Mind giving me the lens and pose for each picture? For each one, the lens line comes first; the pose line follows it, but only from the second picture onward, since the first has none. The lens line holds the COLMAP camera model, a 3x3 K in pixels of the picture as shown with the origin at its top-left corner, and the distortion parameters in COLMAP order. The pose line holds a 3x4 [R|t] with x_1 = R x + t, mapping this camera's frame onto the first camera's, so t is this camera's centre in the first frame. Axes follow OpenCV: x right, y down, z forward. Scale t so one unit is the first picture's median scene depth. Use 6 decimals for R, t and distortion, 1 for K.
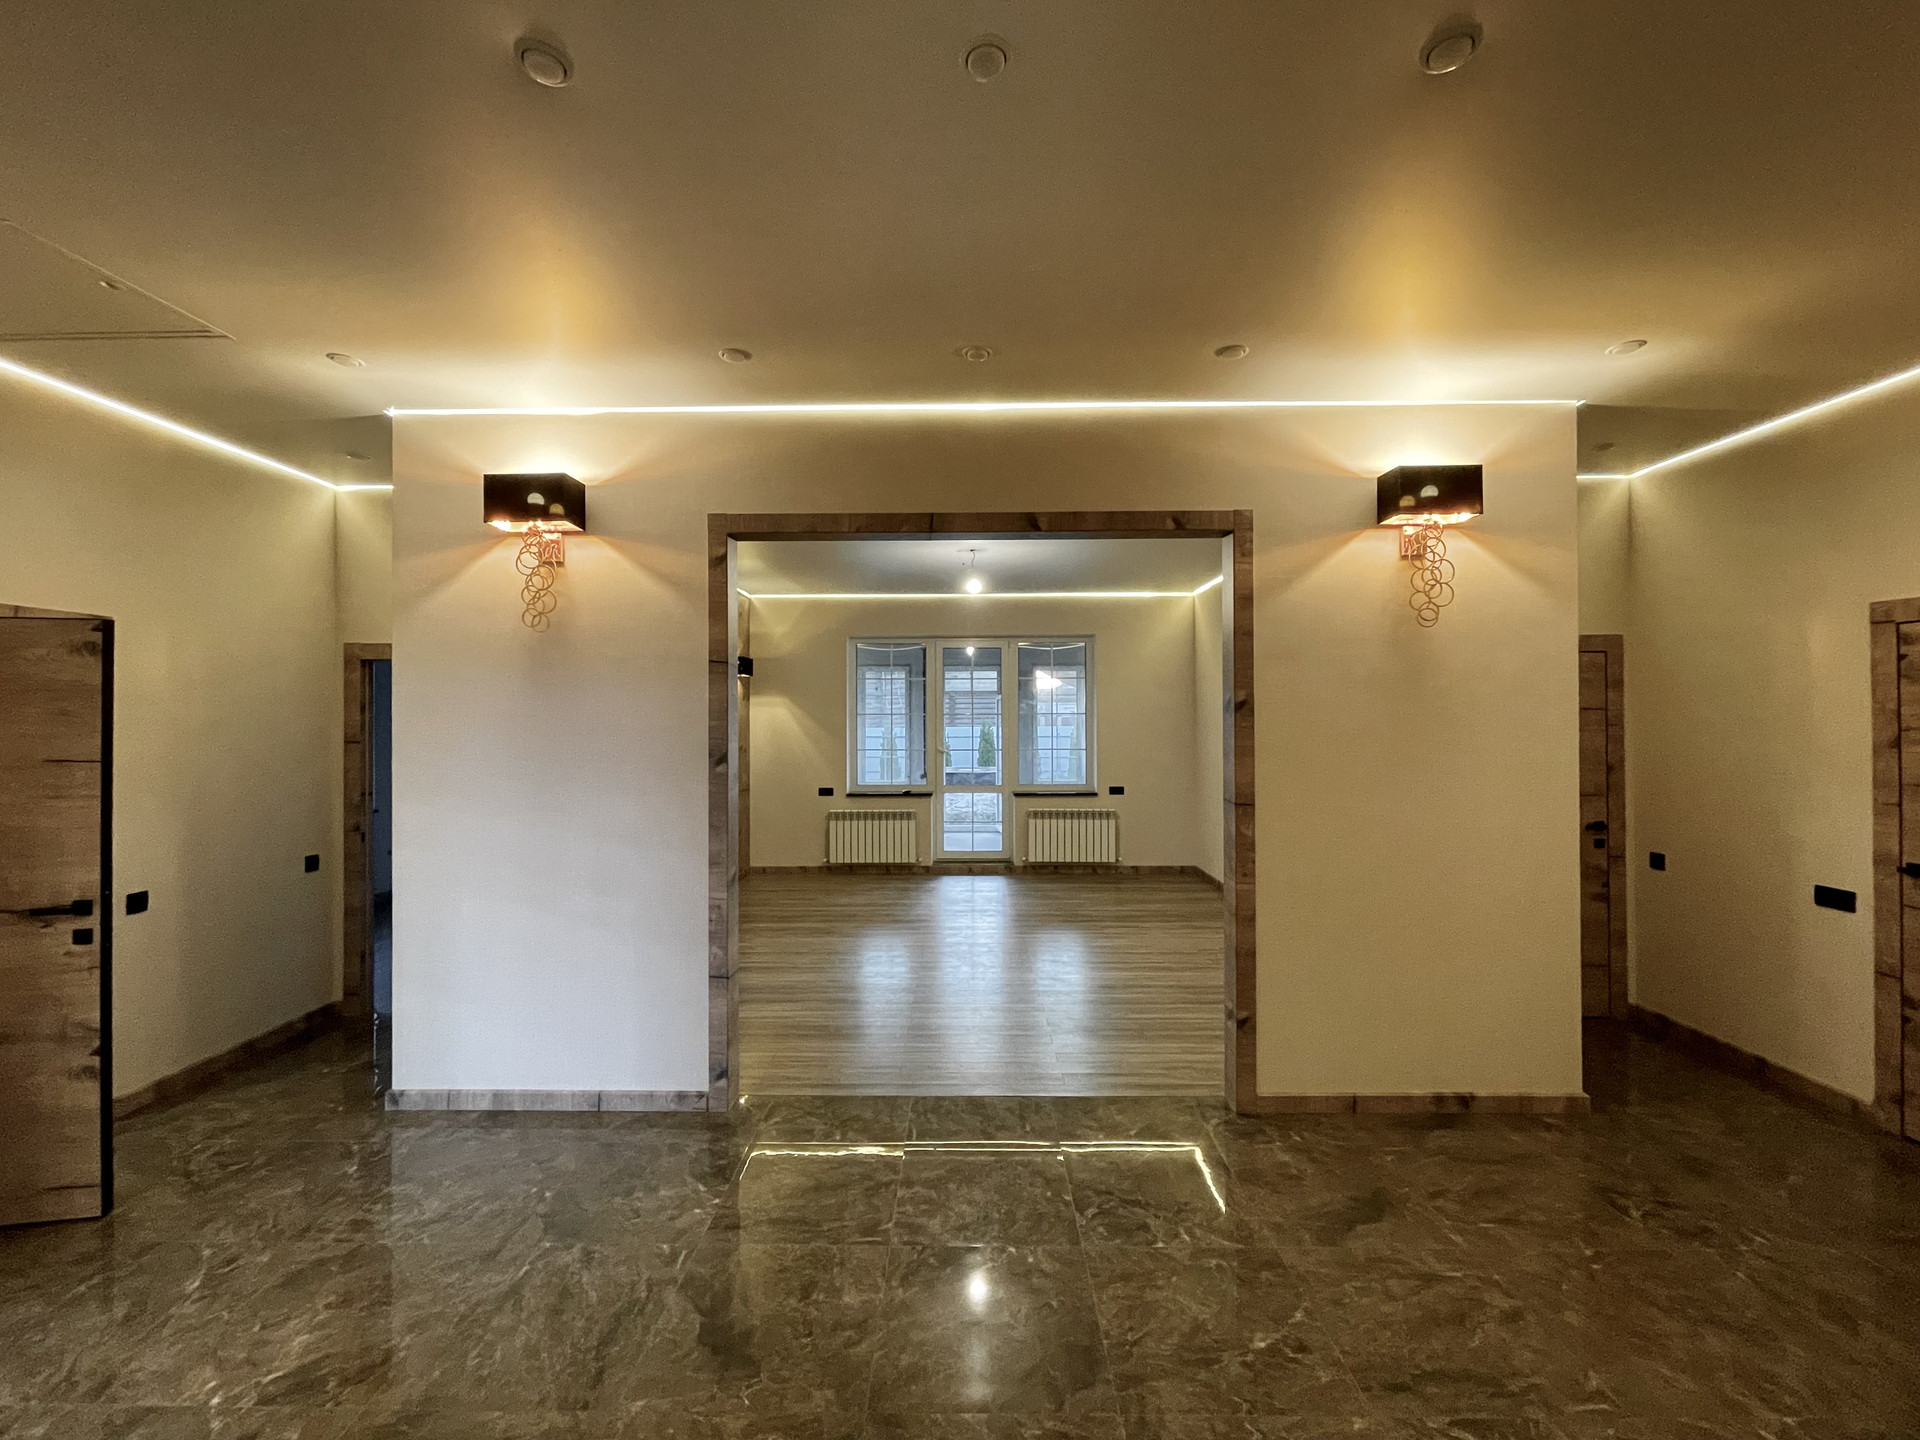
lens RADIAL K [[775.1, 0, 961.8], [0, 775.1, 720.0], [0, 0, 1]] dist [-0.003546, -0.001625]
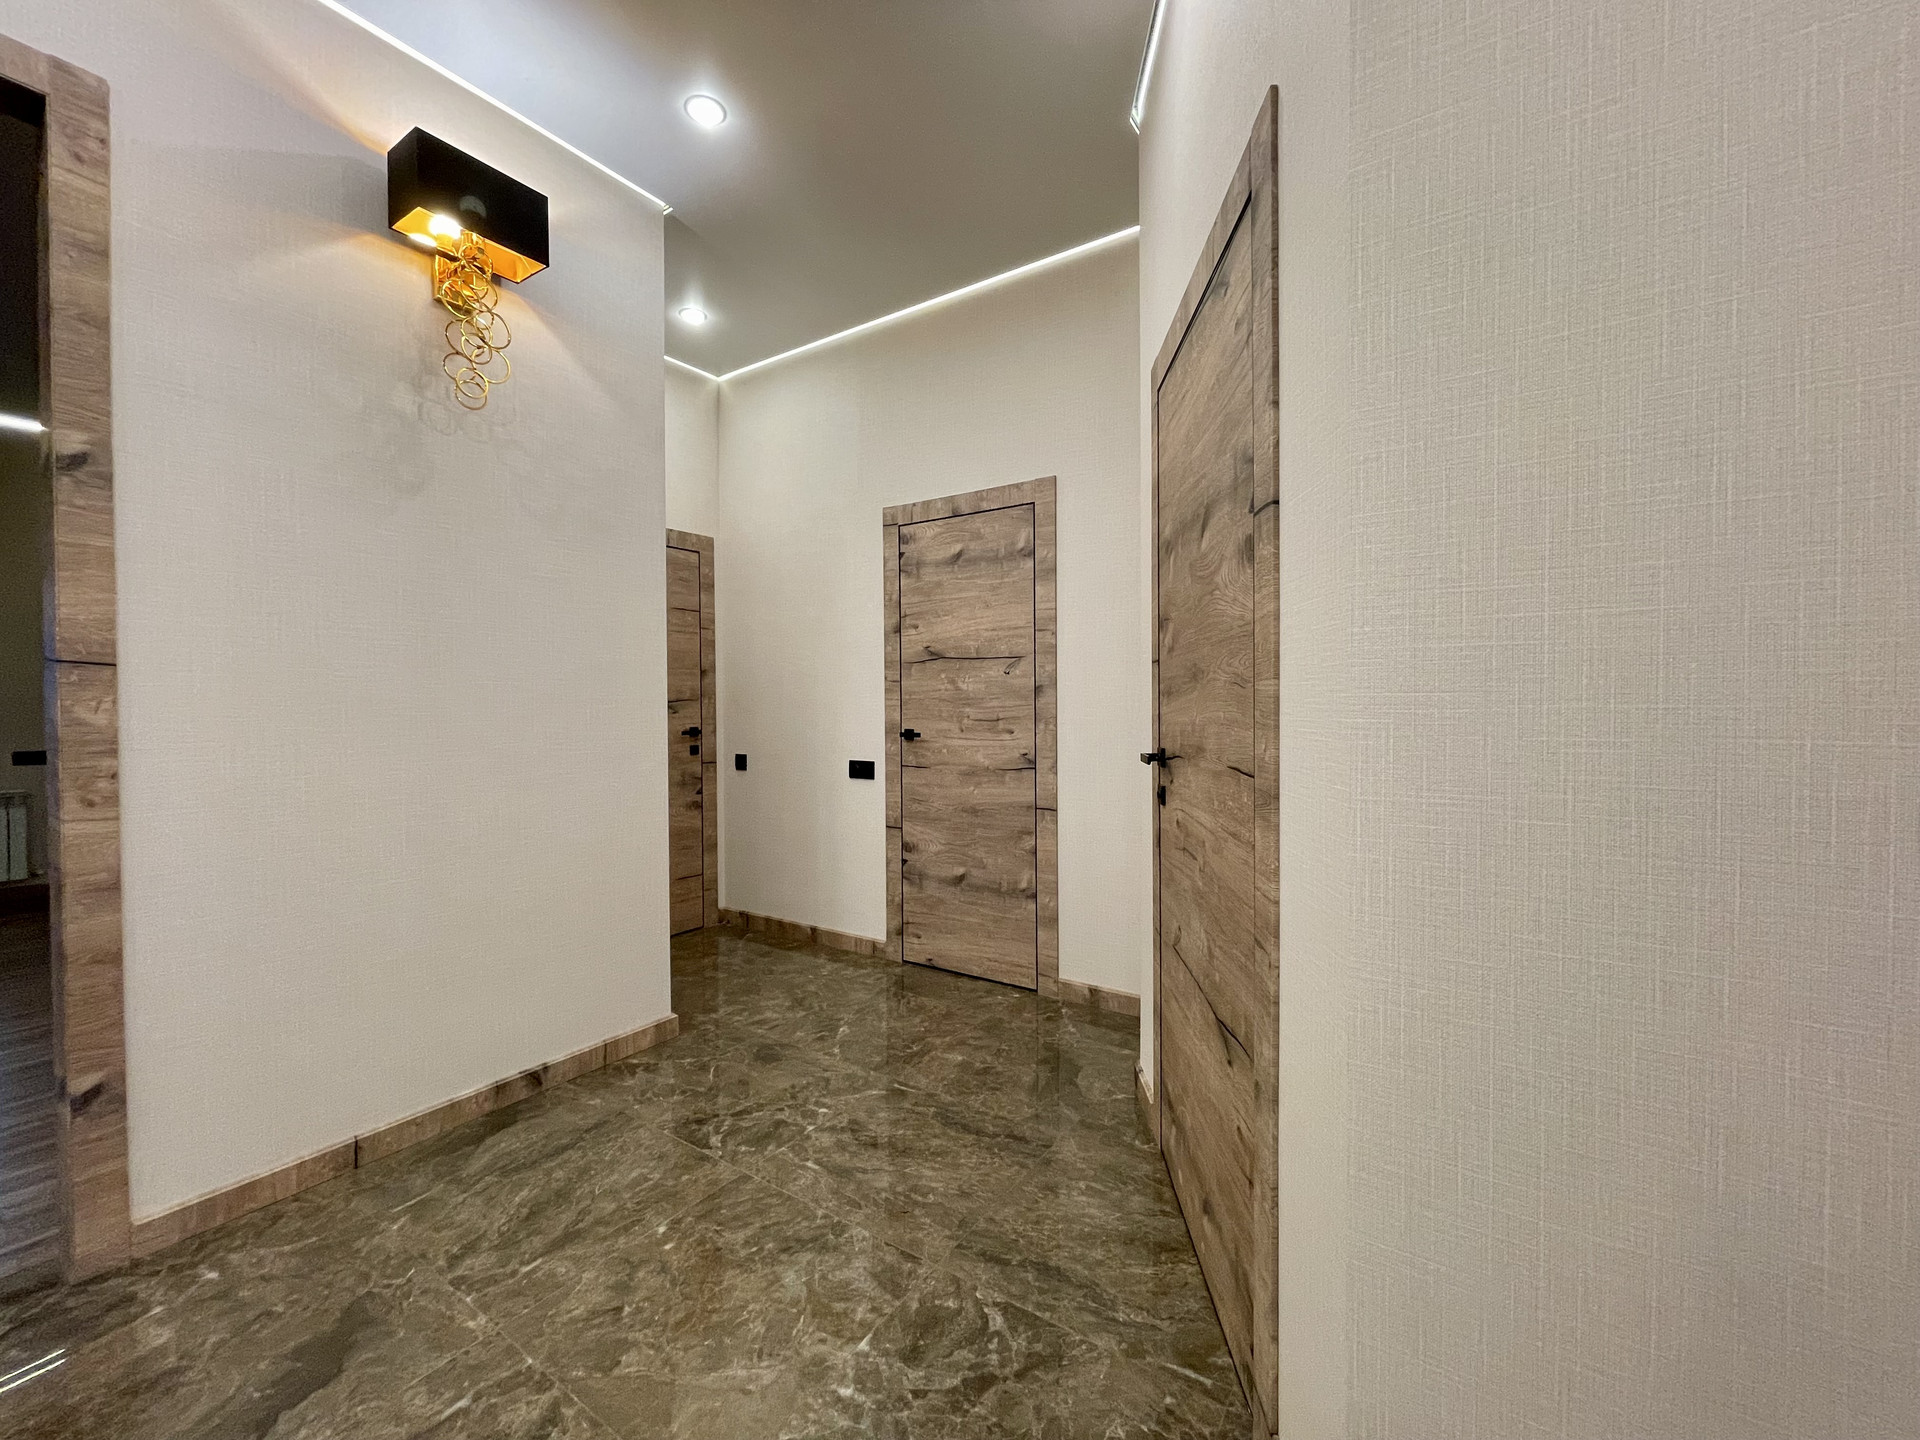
lens RADIAL K [[775.1, 0, 956.6], [0, 775.1, 711.0], [0, 0, 1]] dist [-0.003546, -0.001625]
pose [[0.542188, -0.006623, 0.840231, 0.258987], [-0.002341, 0.999953, 0.009392, 0.138766], [-0.840254, -0.007059, 0.542147, 0.271528]]
